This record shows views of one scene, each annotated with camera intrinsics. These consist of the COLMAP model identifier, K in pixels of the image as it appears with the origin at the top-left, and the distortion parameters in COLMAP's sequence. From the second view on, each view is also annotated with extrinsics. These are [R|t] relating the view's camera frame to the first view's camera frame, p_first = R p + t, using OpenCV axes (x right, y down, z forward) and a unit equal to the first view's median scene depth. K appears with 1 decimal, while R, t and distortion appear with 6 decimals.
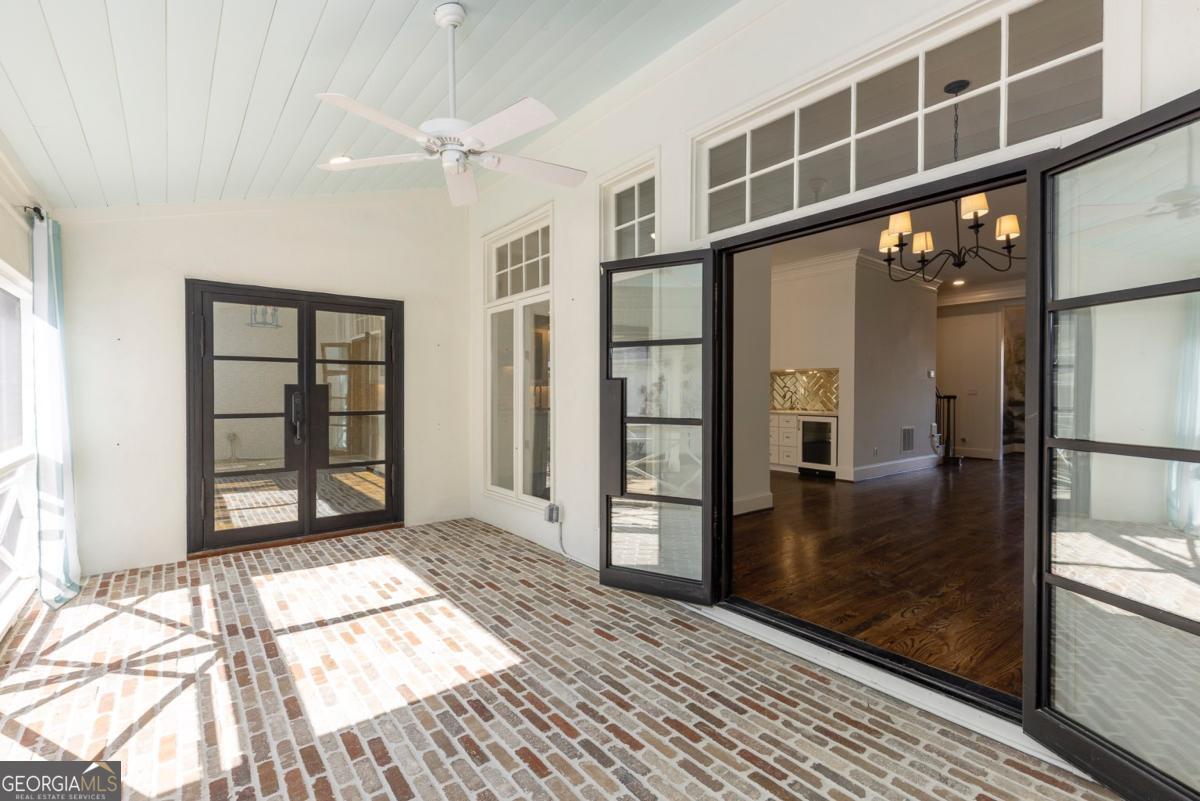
lens RADIAL K [[533.4, 0, 600.0], [0, 533.4, 400.5], [0, 0, 1]] dist [0.004727, 0.000342]
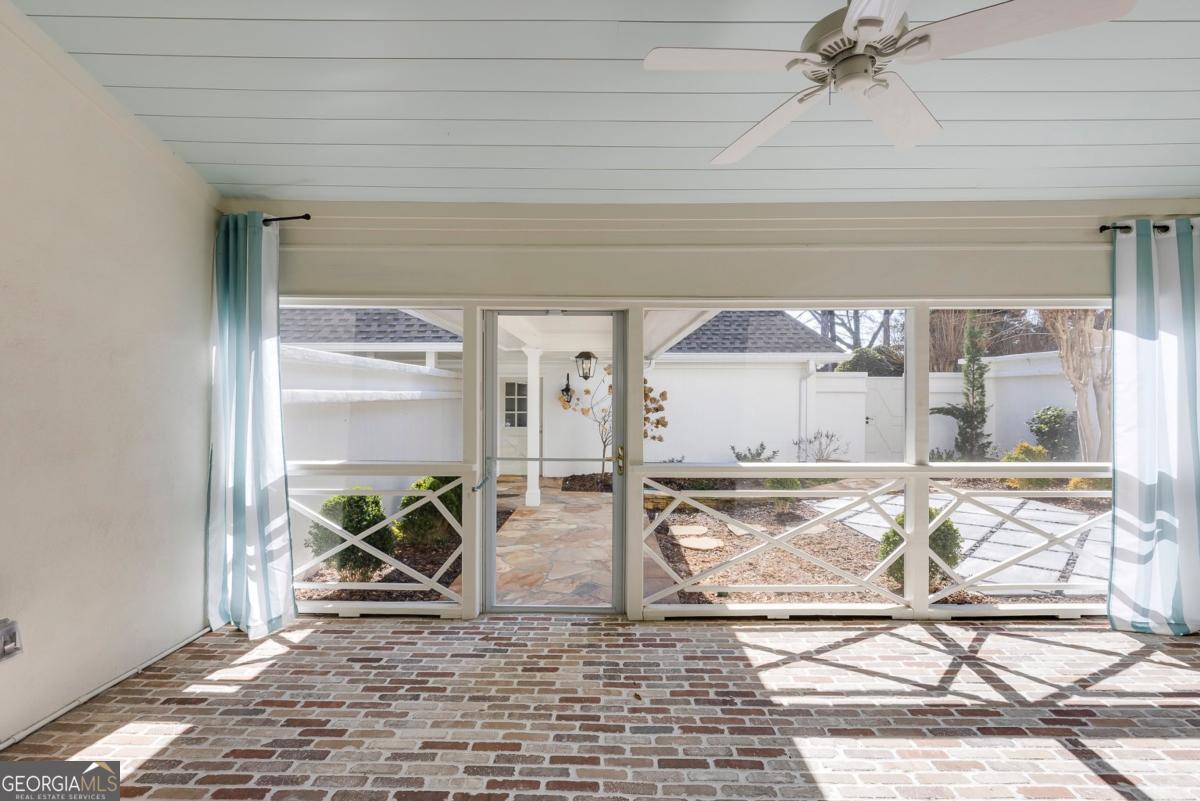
lens RADIAL K [[533.4, 0, 600.0], [0, 533.4, 400.5], [0, 0, 1]] dist [0.004727, 0.000342]
pose [[-0.624973, 0.004483, -0.780633, 0.401607], [-0.016161, 0.999695, 0.018680, -0.037055], [0.780479, 0.024290, -0.624710, 1.041427]]
